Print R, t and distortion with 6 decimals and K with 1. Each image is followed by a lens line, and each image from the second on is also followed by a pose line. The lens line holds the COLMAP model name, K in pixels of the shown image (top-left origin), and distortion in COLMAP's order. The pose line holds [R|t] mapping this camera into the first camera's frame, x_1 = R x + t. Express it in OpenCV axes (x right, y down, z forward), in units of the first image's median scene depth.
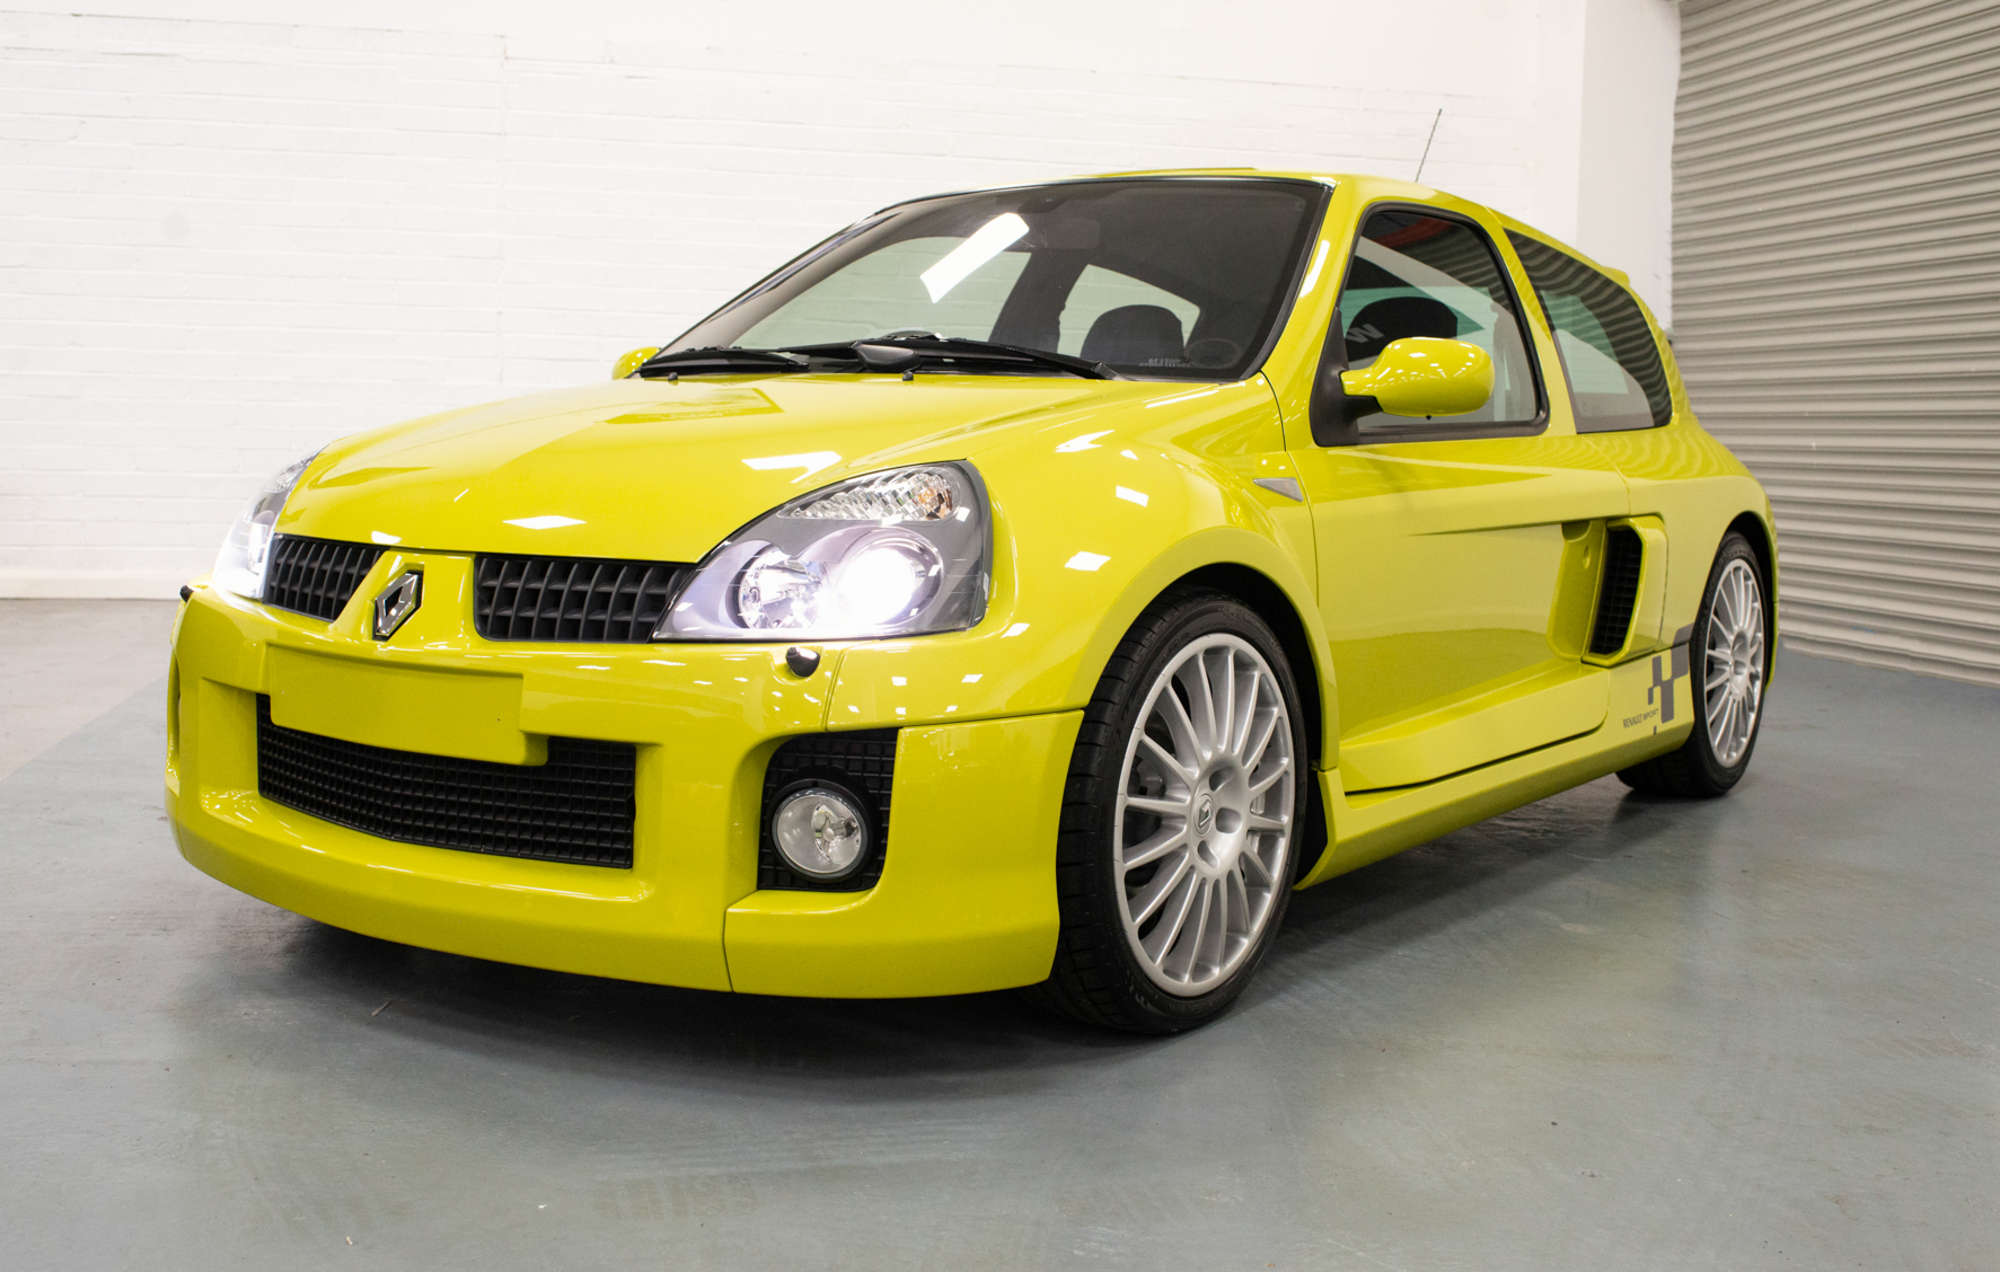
lens RADIAL K [[2173.7, 0, 993.3], [0, 2173.7, 635.7], [0, 0, 1]] dist [-0.073974, 0.000000]
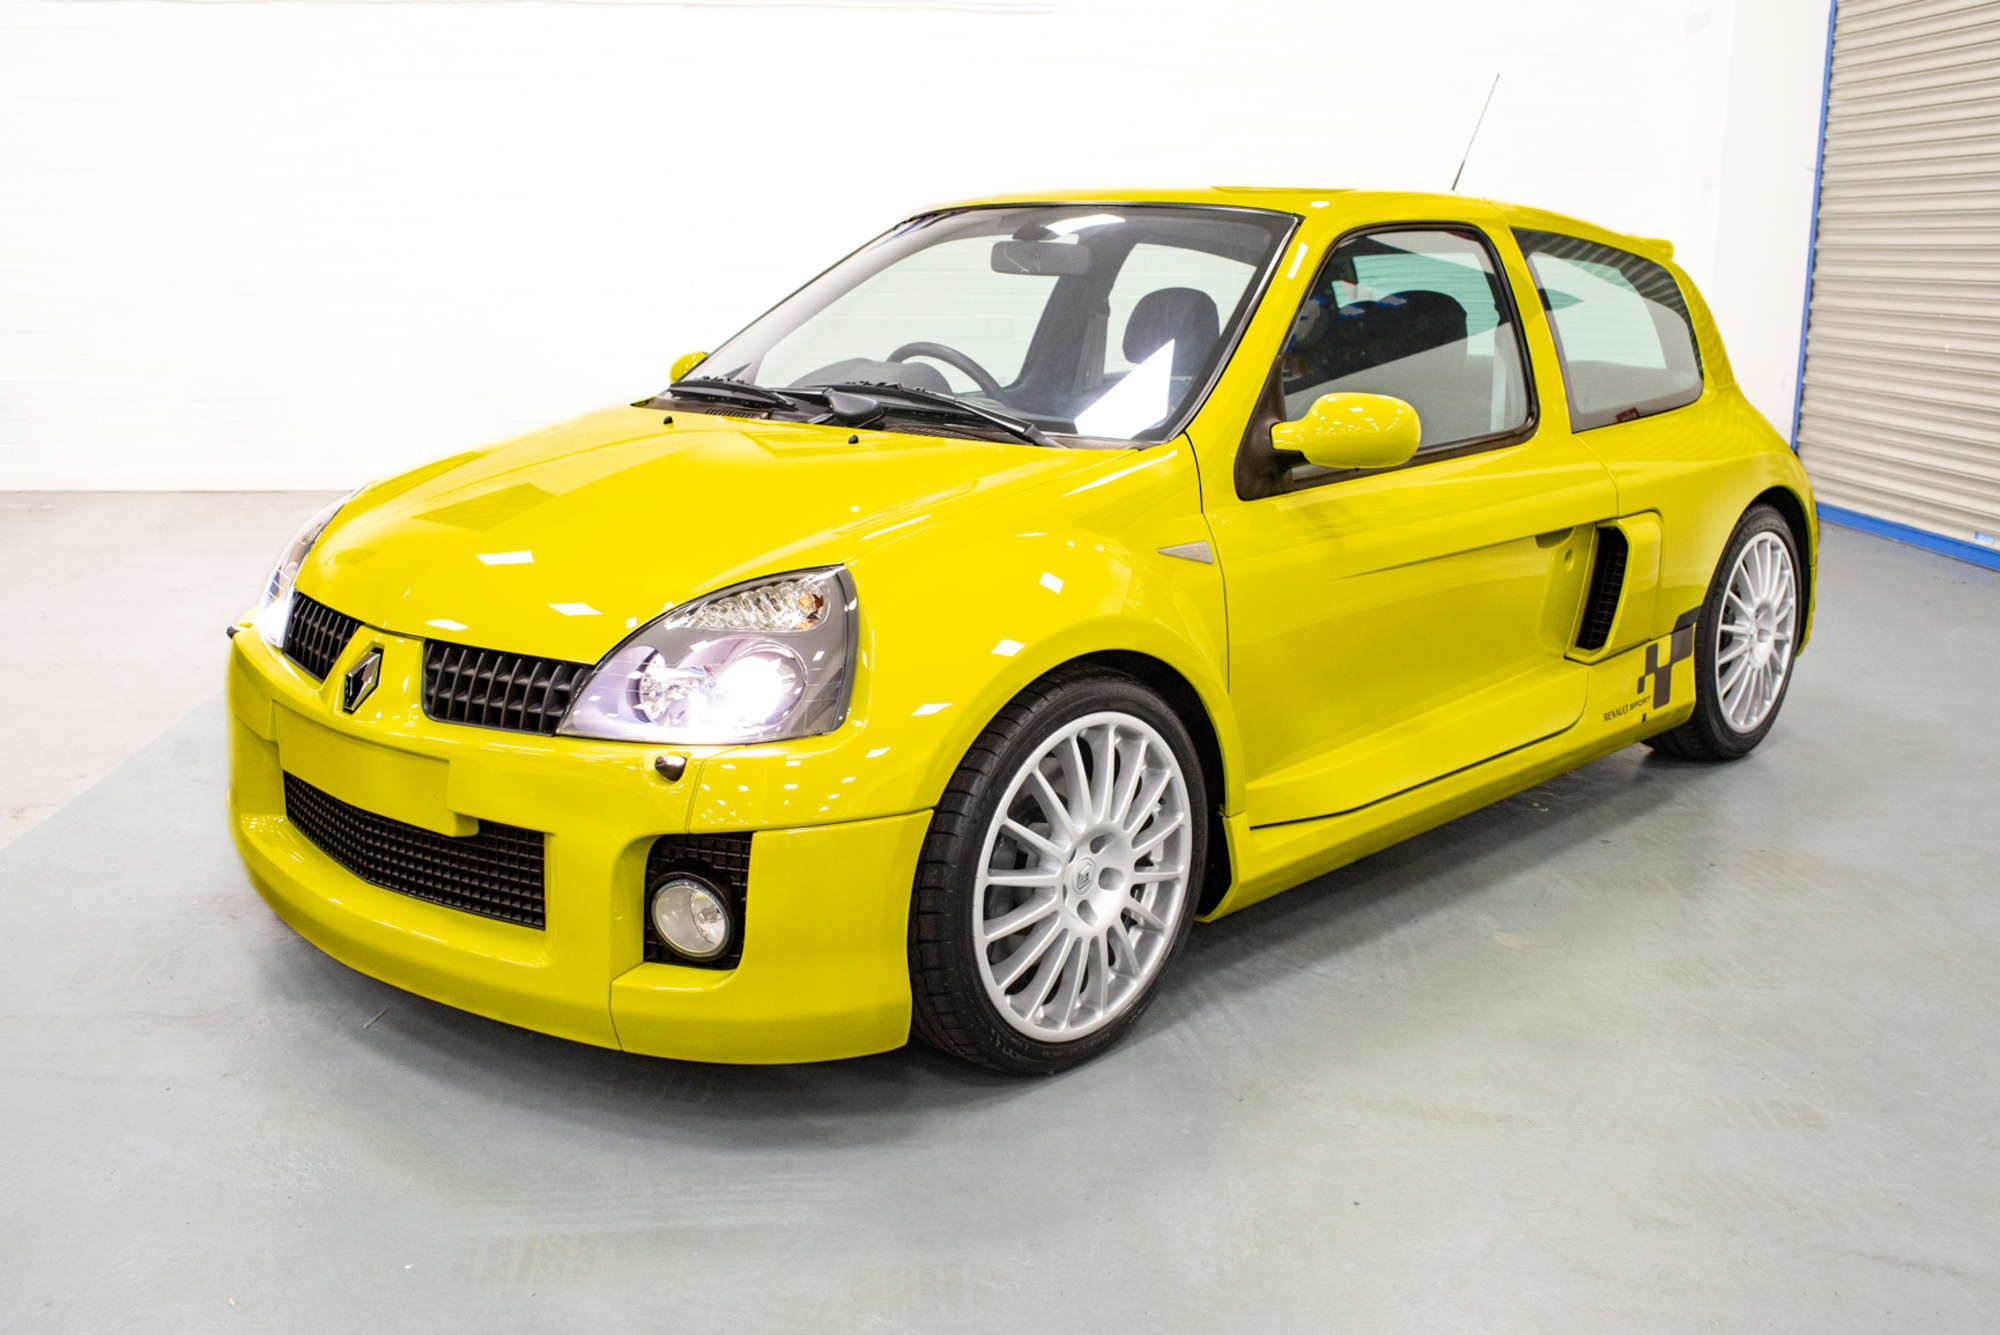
lens RADIAL K [[2007.1, 0, 1005.5], [0, 2007.1, 664.3], [0, 0, 1]] dist [-0.073514, 0.000000]
pose [[0.990709, 0.015810, -0.135073, 0.196990], [0.000624, 0.992680, 0.120769, -0.147787], [0.135994, -0.119732, 0.983448, 0.023819]]
